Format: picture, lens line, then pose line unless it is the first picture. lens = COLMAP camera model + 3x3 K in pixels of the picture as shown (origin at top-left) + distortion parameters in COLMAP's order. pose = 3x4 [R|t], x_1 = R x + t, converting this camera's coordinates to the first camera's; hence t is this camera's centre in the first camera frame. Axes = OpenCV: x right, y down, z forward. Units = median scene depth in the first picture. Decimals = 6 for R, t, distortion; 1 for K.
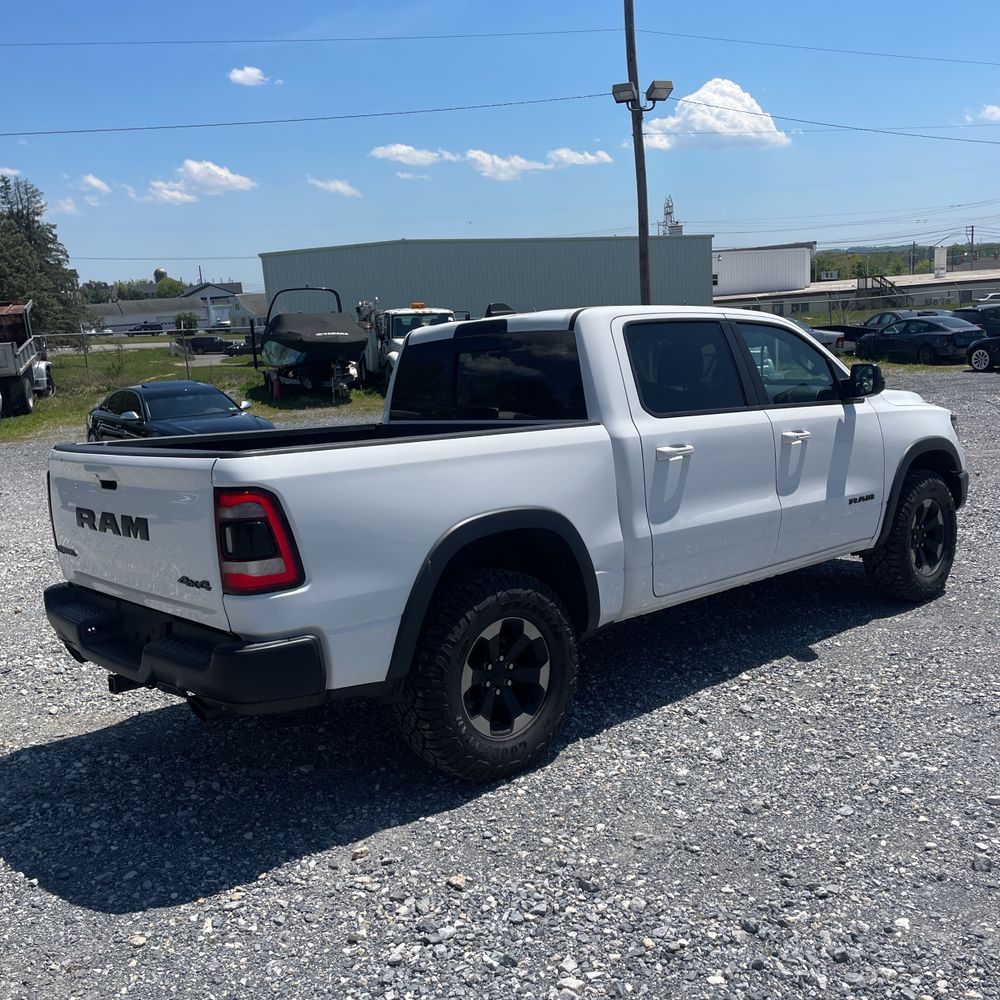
lens RADIAL K [[1002.9, 0, 507.4], [0, 1002.9, 493.9], [0, 0, 1]] dist [0.096323, -0.125694]
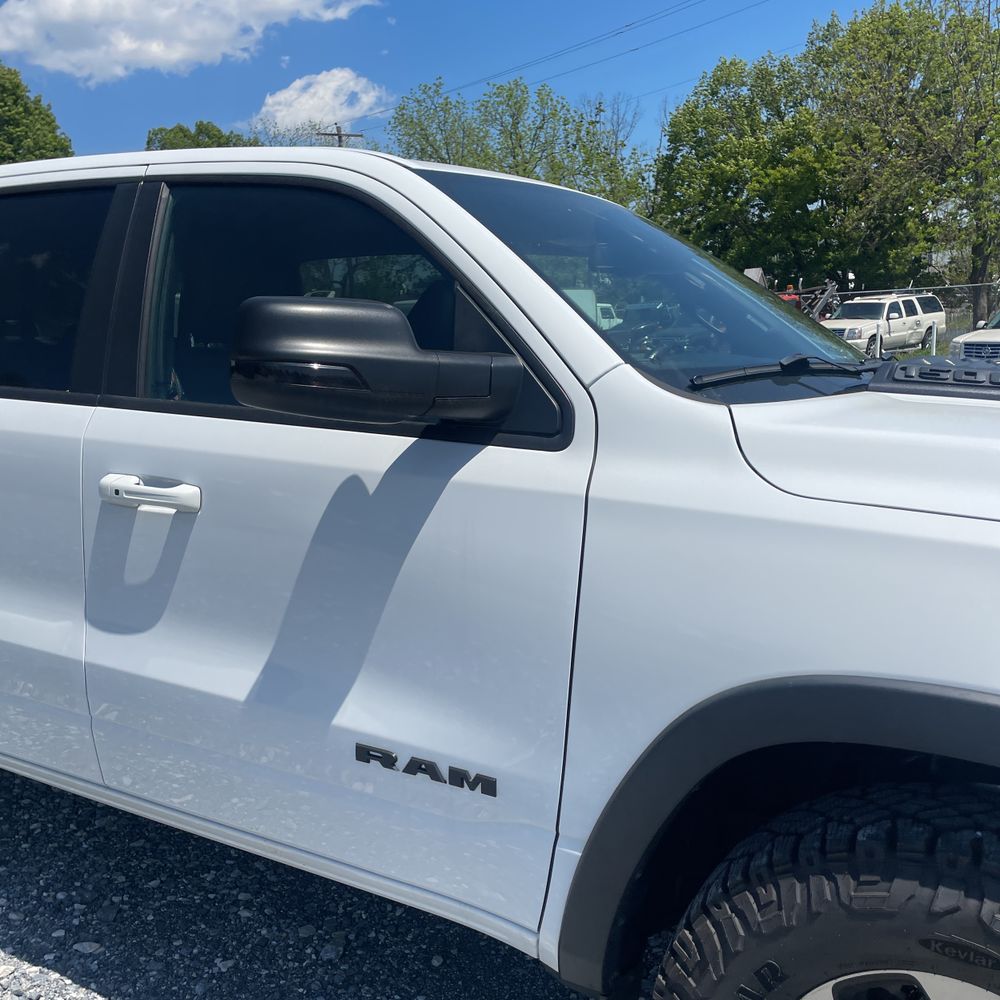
lens RADIAL K [[988.6, 0, 491.1], [0, 988.6, 518.3], [0, 0, 1]] dist [0.139523, -0.200926]
pose [[0.309289, 0.217004, -0.925878, 0.664311], [-0.138816, 0.973489, 0.181792, -0.131792], [0.940782, 0.072300, 0.331213, 1.006550]]
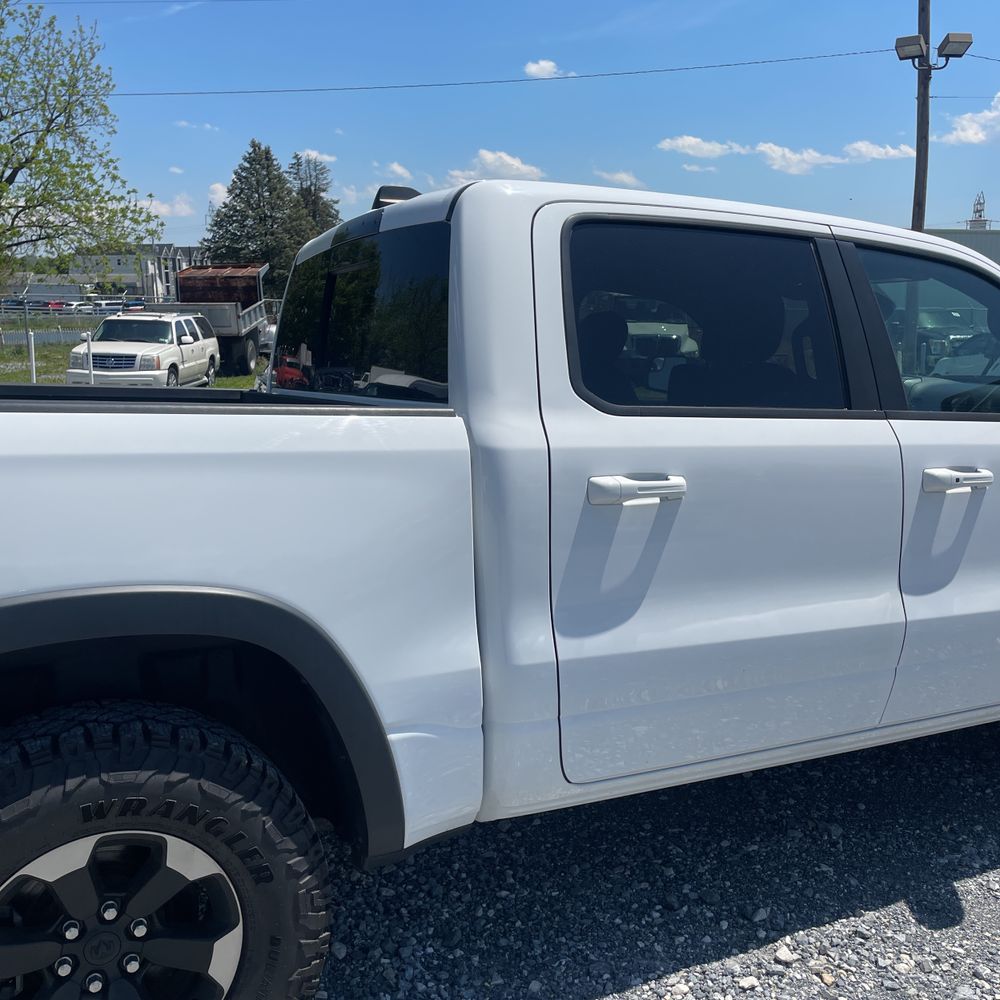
lens RADIAL K [[1002.9, 0, 507.4], [0, 1002.9, 493.9], [0, 0, 1]] dist [0.096323, -0.125694]
pose [[0.964502, 0.104005, -0.242734, 0.195703], [-0.102242, 0.994561, 0.019885, -0.037273], [0.243482, 0.005639, 0.969889, 0.465019]]
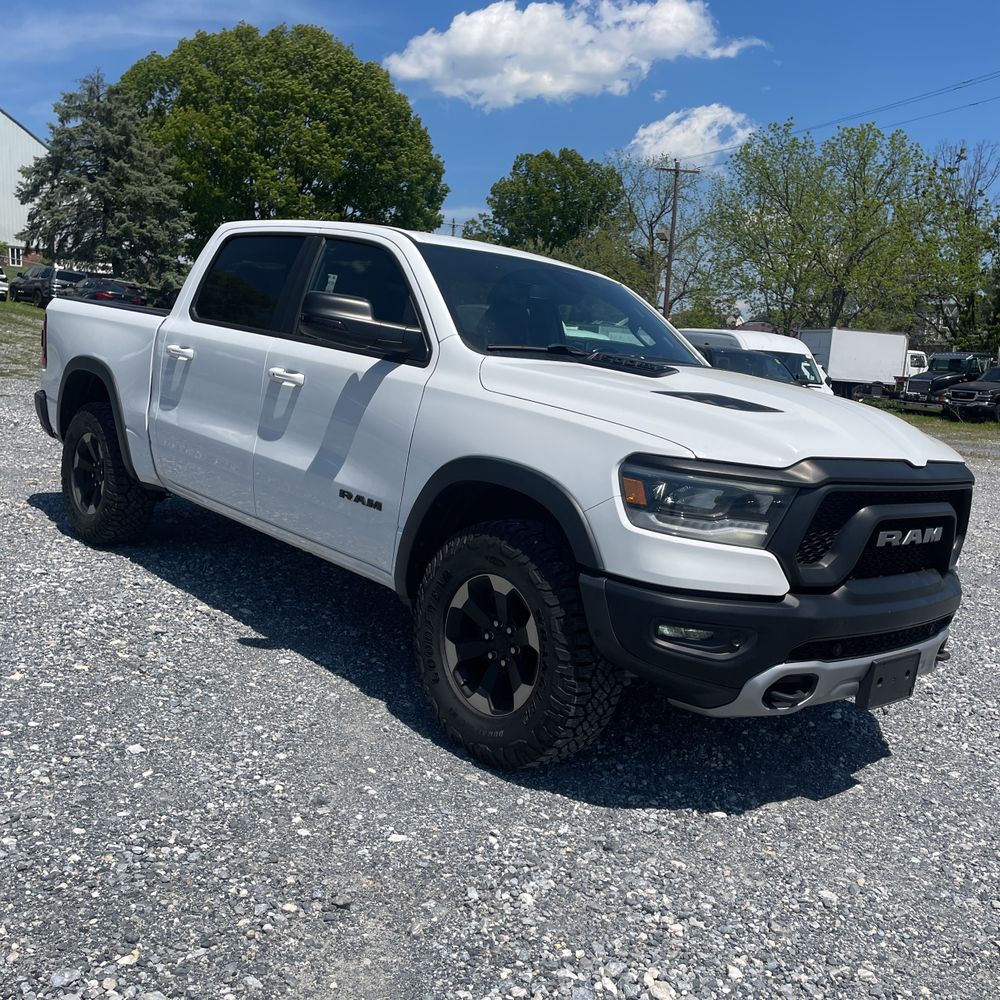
lens RADIAL K [[986.3, 0, 533.1], [0, 986.3, 497.2], [0, 0, 1]] dist [0.079041, -0.028292]
pose [[0.023532, 0.200678, -0.979375, 1.094212], [-0.237965, 0.952613, 0.189477, -0.163608], [0.970989, 0.228598, 0.070171, 1.168034]]
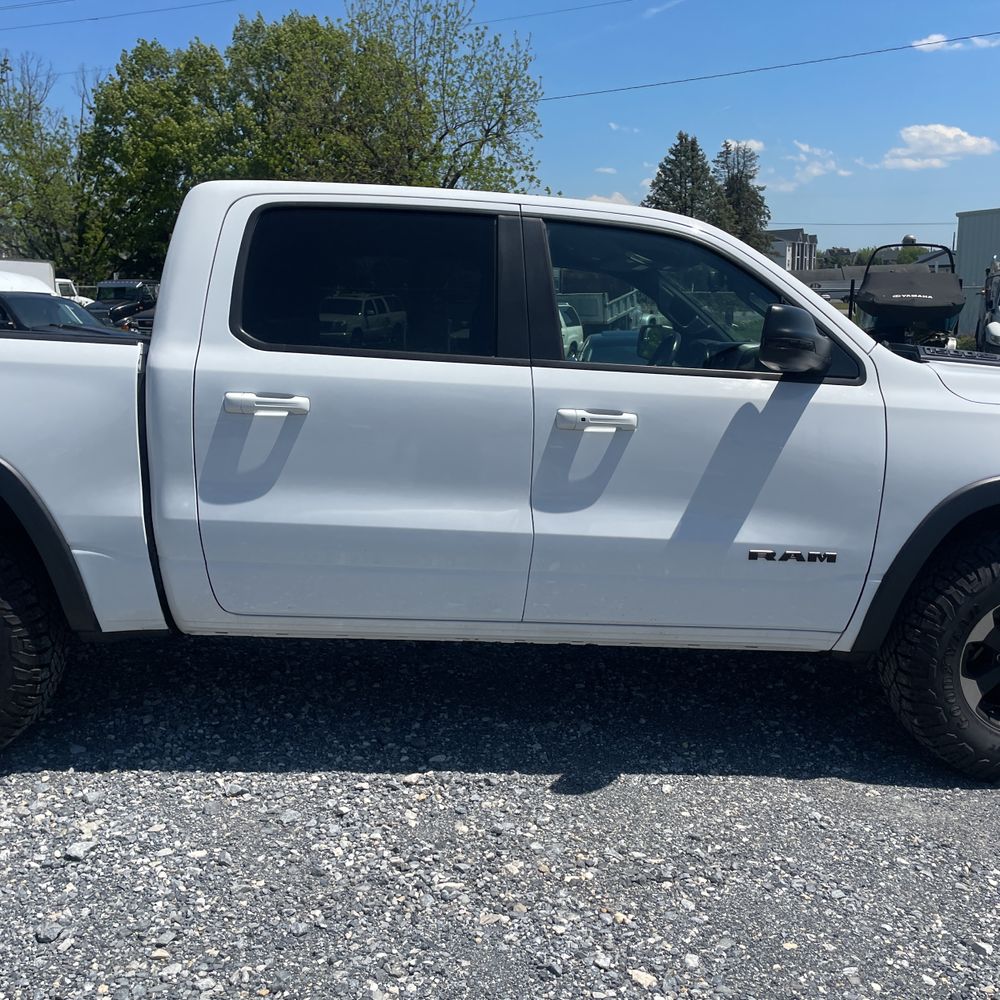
lens RADIAL K [[988.6, 0, 491.1], [0, 988.6, 518.3], [0, 0, 1]] dist [0.139523, -0.200926]
pose [[0.764178, 0.188950, -0.616708, 0.609962], [-0.154260, 0.981922, 0.109699, -0.054836], [0.626287, 0.011303, 0.779511, 0.517502]]
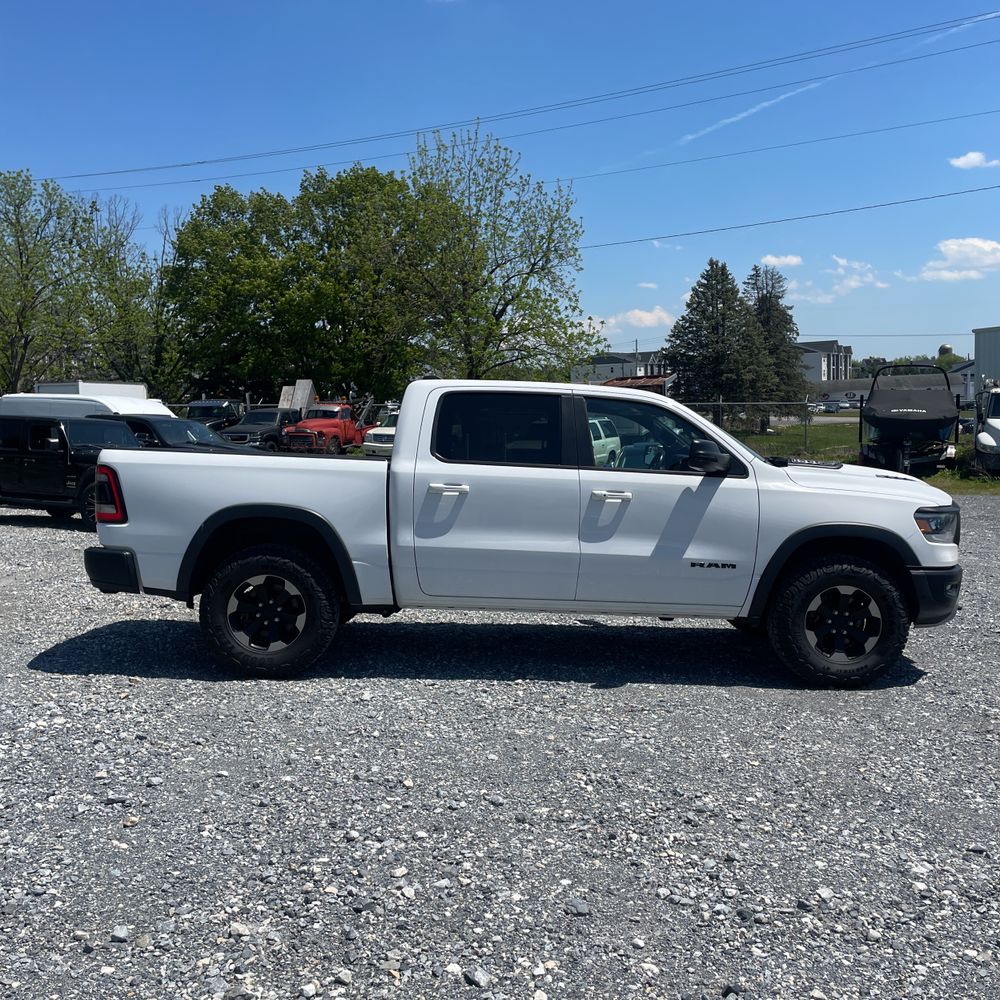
lens RADIAL K [[978.4, 0, 506.5], [0, 978.4, 524.1], [0, 0, 1]] dist [0.199051, -0.431398]
pose [[0.746134, 0.123108, -0.654315, 0.952087], [-0.149549, 0.988633, 0.015475, -0.023665], [0.648783, 0.086305, 0.756063, 0.062637]]
